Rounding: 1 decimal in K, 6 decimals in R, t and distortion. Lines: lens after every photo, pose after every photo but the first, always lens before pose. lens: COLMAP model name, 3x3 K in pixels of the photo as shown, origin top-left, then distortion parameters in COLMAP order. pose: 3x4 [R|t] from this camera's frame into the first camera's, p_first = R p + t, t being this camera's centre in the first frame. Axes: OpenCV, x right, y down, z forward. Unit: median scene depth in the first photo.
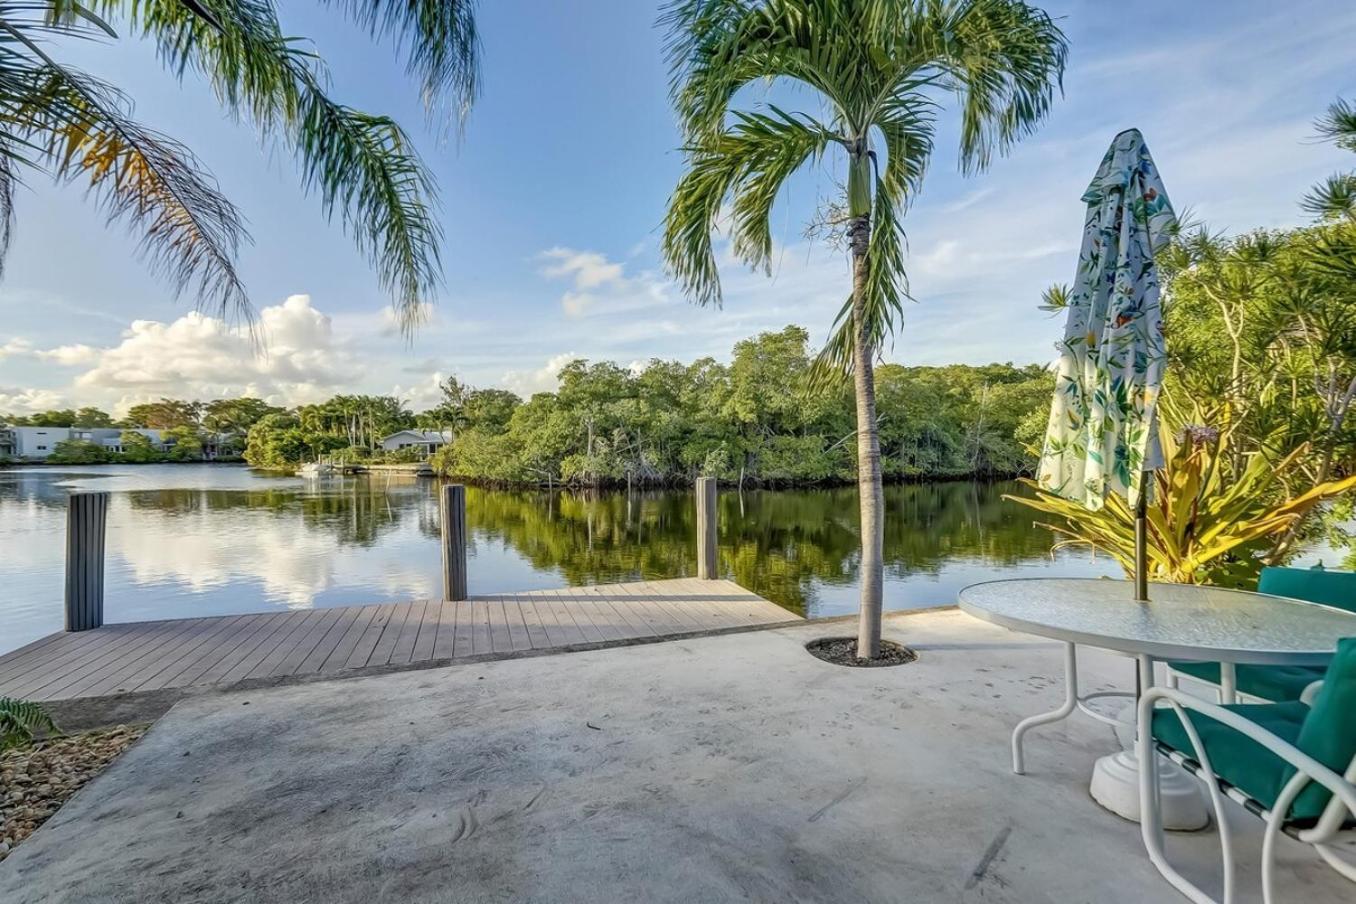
lens RADIAL K [[608.4, 0, 680.8], [0, 608.4, 457.1], [0, 0, 1]] dist [0.007725, 0.000922]
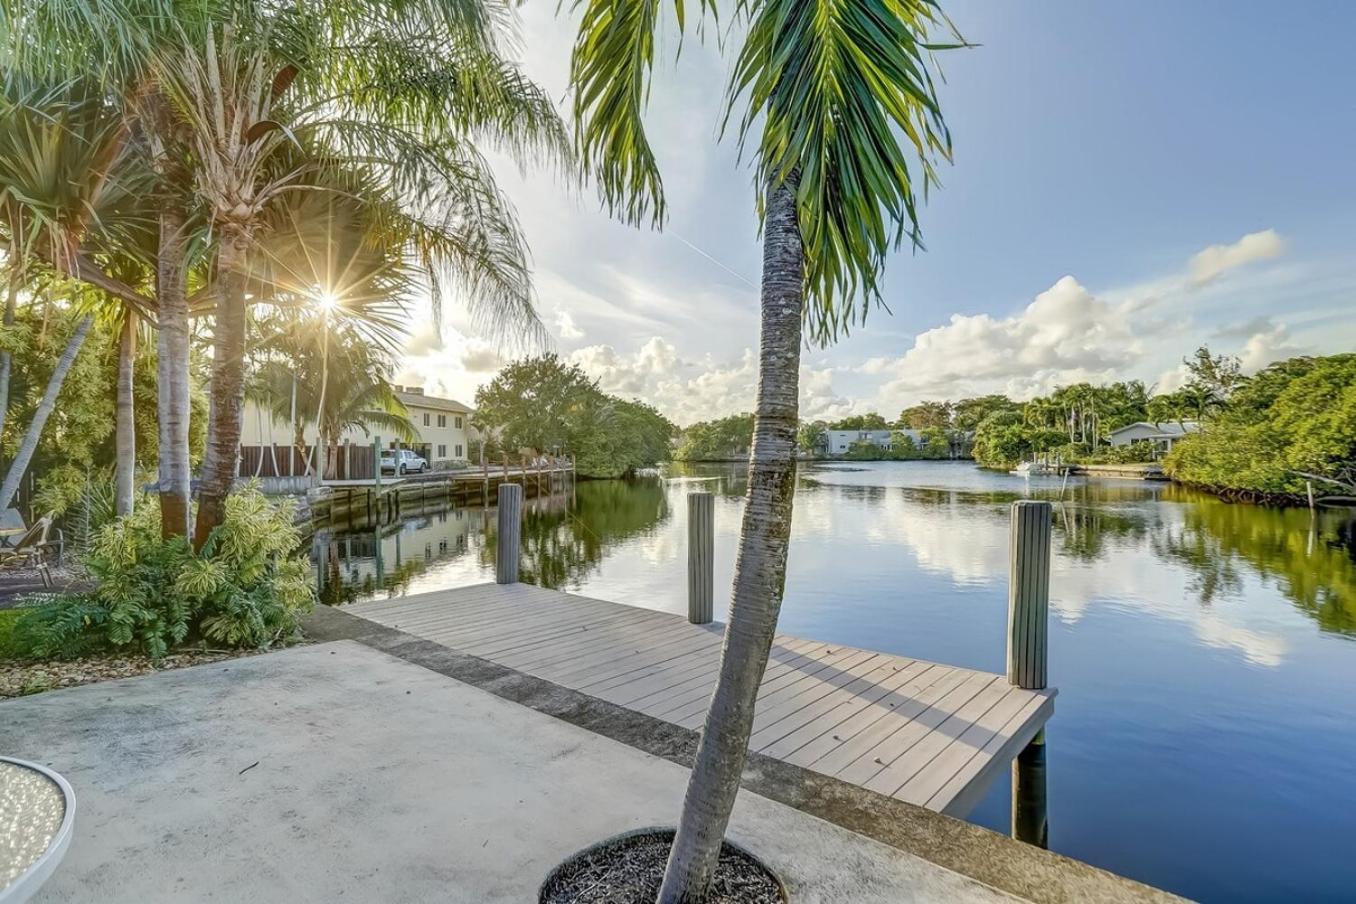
lens RADIAL K [[696.2, 0, 692.0], [0, 696.2, 437.9], [0, 0, 1]] dist [0.016374, -0.001741]
pose [[0.499829, -0.018424, -0.865928, 0.253115], [-0.002719, 0.999735, -0.022840, -0.004625], [0.866120, 0.013770, 0.499646, 0.244123]]
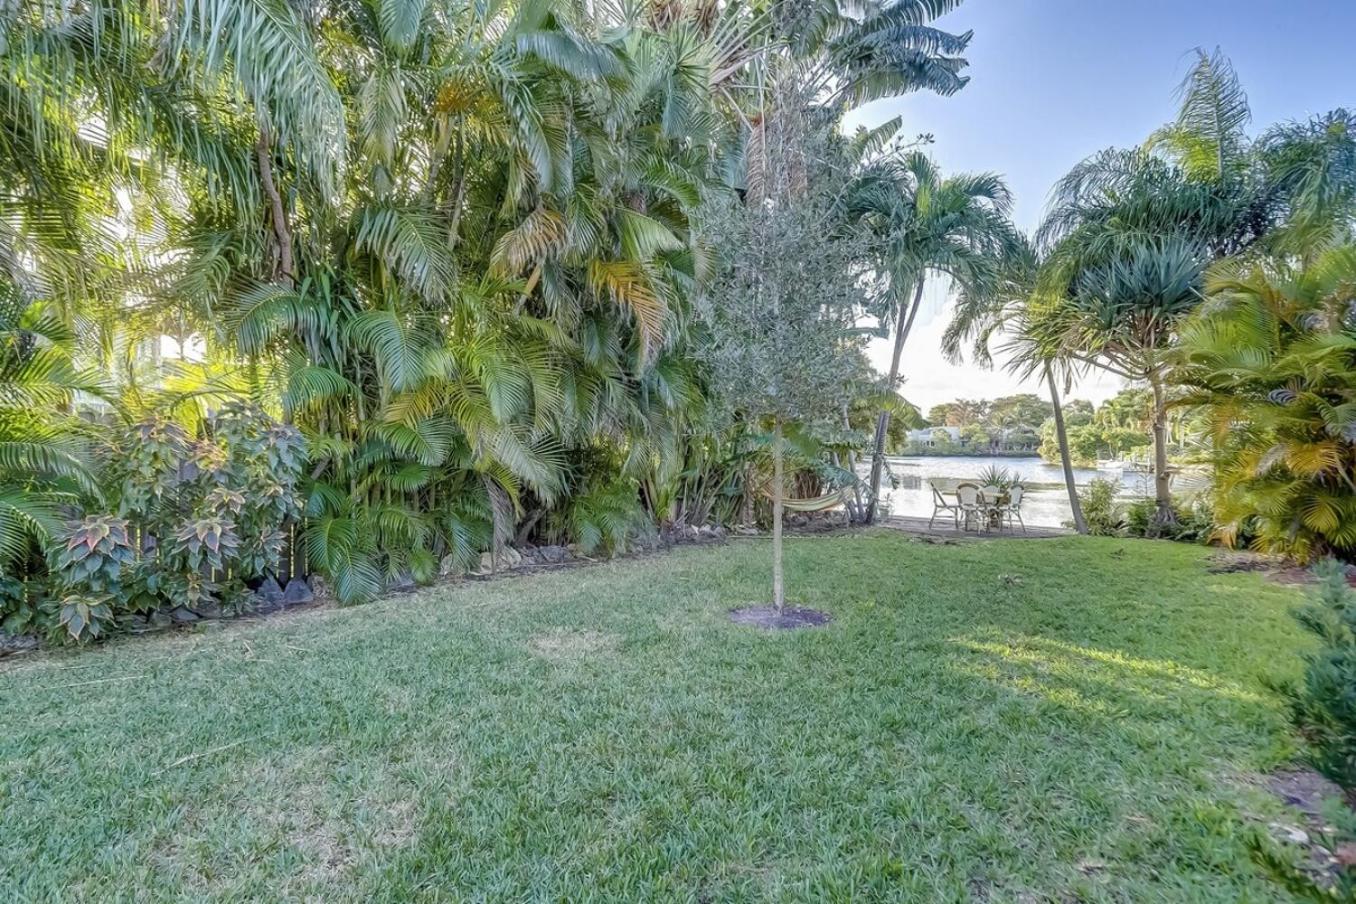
lens RADIAL K [[696.2, 0, 675.0], [0, 696.2, 457.5], [0, 0, 1]] dist [0.016374, -0.001741]
pose [[0.497358, 0.024408, -0.867202, 0.131329], [-0.019325, 0.999668, 0.017052, 0.000855], [0.867330, 0.008278, 0.497665, -0.933309]]
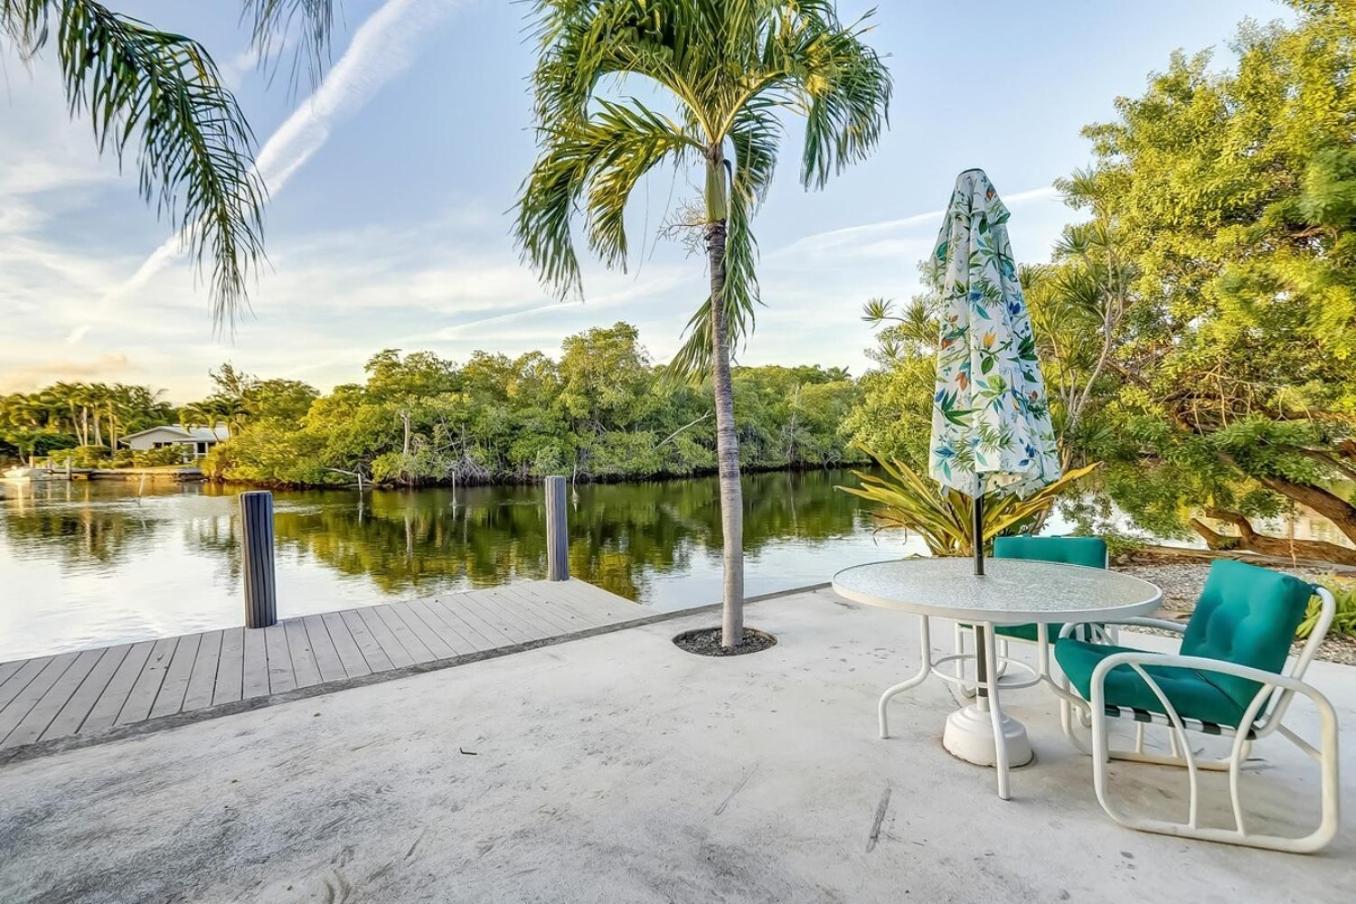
lens RADIAL K [[608.4, 0, 681.9], [0, 608.4, 456.6], [0, 0, 1]] dist [0.007725, 0.000922]
pose [[0.960560, -0.013829, 0.277729, -0.019478], [0.012113, 0.999895, 0.007893, -0.001398], [-0.277809, -0.004218, 0.960627, 0.007141]]
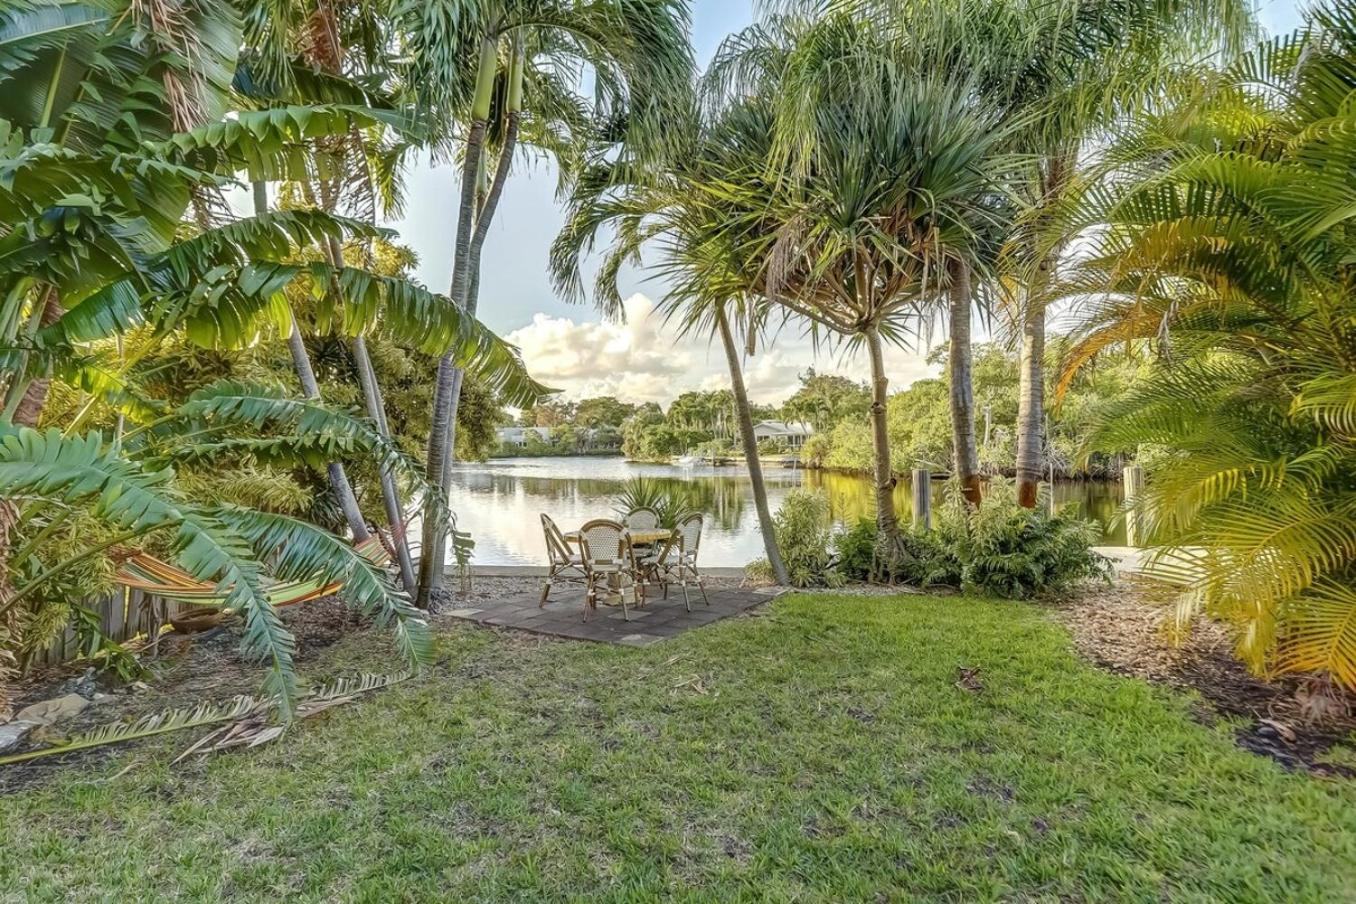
lens RADIAL K [[696.2, 0, 687.1], [0, 696.2, 453.0], [0, 0, 1]] dist [0.016374, -0.001741]
pose [[0.893014, -0.006787, -0.449977, -0.253995], [0.010044, 0.999938, 0.004851, -0.002201], [0.449916, -0.008851, 0.893027, -0.495979]]
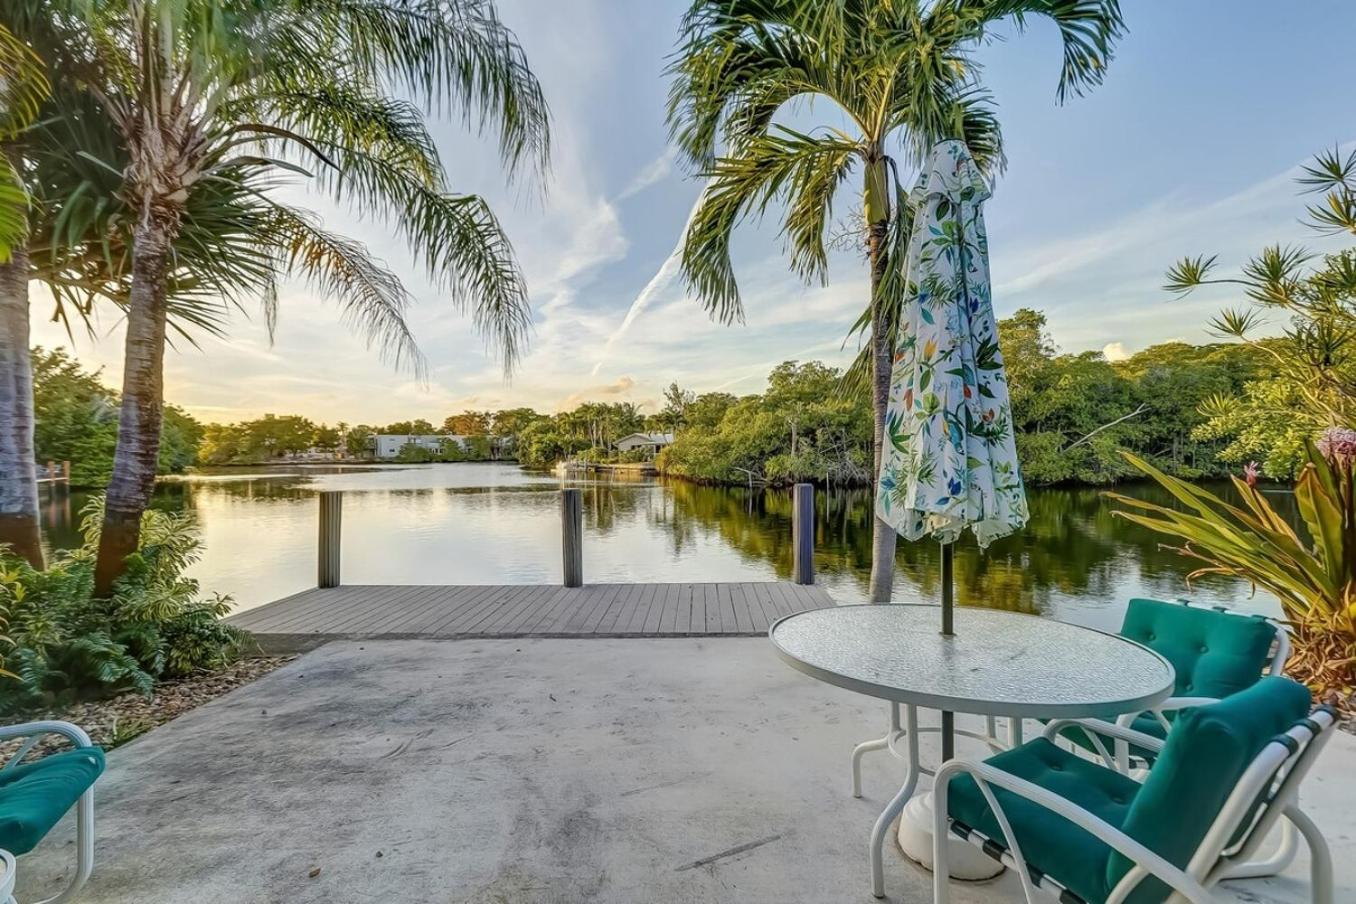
lens RADIAL K [[608.4, 0, 679.4], [0, 608.4, 454.7], [0, 0, 1]] dist [0.007725, 0.000922]
pose [[0.931893, -0.004222, -0.362710, 0.122980], [0.003556, 0.999991, -0.002503, -0.007797], [0.362717, 0.001043, 0.931899, -0.006516]]
